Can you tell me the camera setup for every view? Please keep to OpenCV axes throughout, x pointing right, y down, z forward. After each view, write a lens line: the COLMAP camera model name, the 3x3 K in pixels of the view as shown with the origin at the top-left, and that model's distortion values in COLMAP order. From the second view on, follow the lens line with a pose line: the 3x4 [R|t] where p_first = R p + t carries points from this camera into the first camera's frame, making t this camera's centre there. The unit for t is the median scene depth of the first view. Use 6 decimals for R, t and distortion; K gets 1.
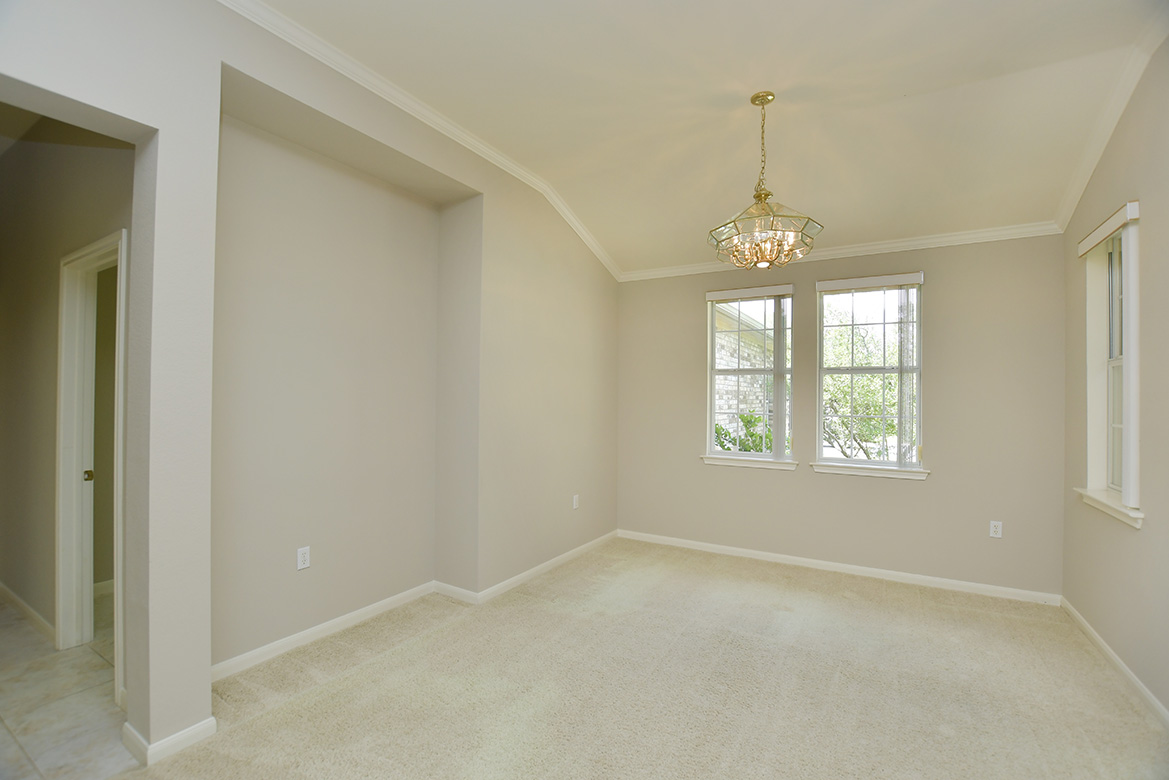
lens RADIAL K [[519.0, 0, 602.7], [0, 519.0, 387.8], [0, 0, 1]] dist [-0.027444, 0.000980]
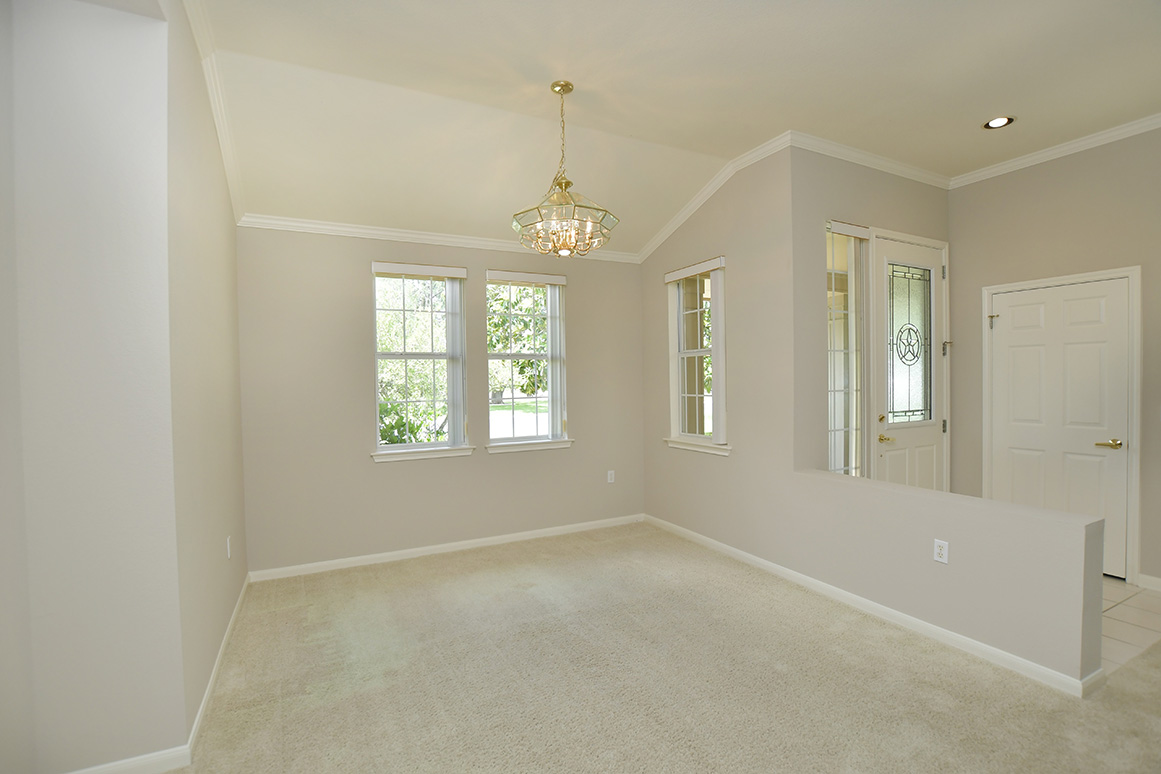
lens RADIAL K [[515.4, 0, 589.5], [0, 515.4, 385.2], [0, 0, 1]] dist [-0.027444, 0.000980]
pose [[0.553539, -0.029667, 0.832295, -0.386979], [0.009336, 0.999524, 0.029418, -0.003668], [-0.832771, -0.008514, 0.553552, 0.296683]]
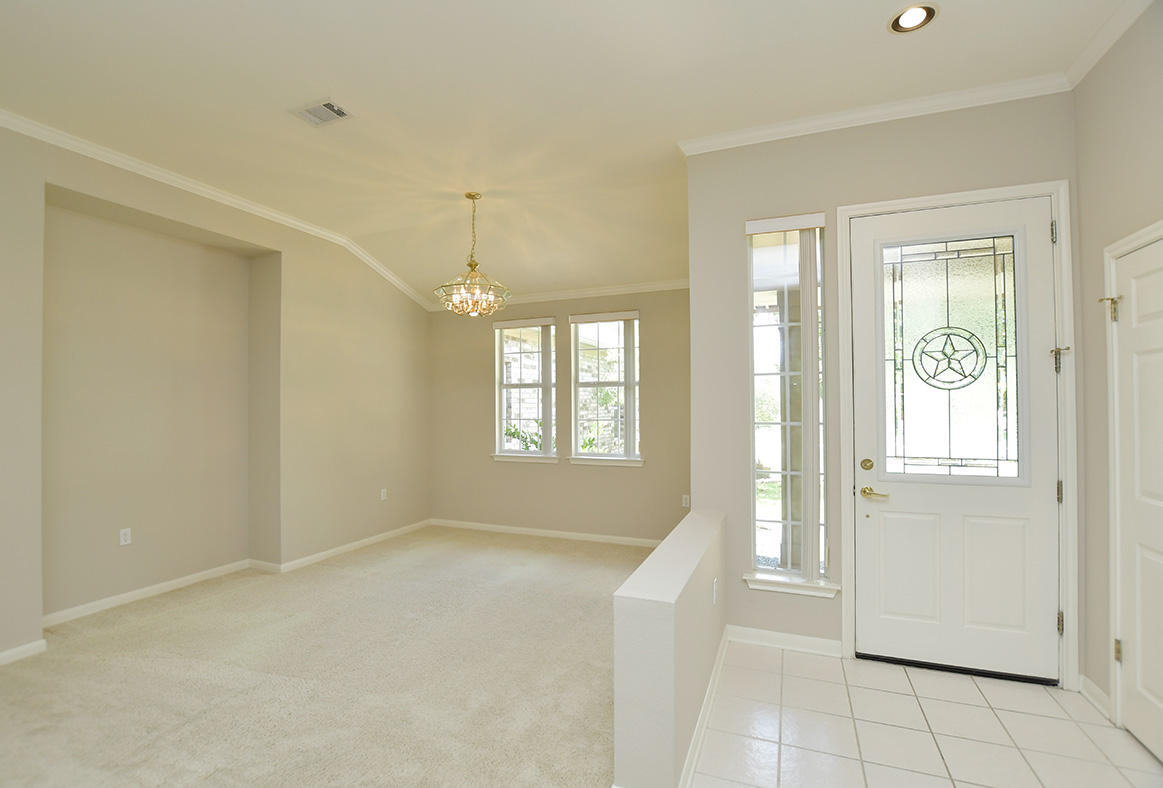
lens RADIAL K [[526.3, 0, 573.6], [0, 526.3, 392.1], [0, 0, 1]] dist [-0.022598, 0.002539]
pose [[0.992398, -0.015659, 0.122067, 0.298773], [0.016392, 0.999853, -0.005001, -0.009550], [-0.121970, 0.006964, 0.992509, -0.341346]]
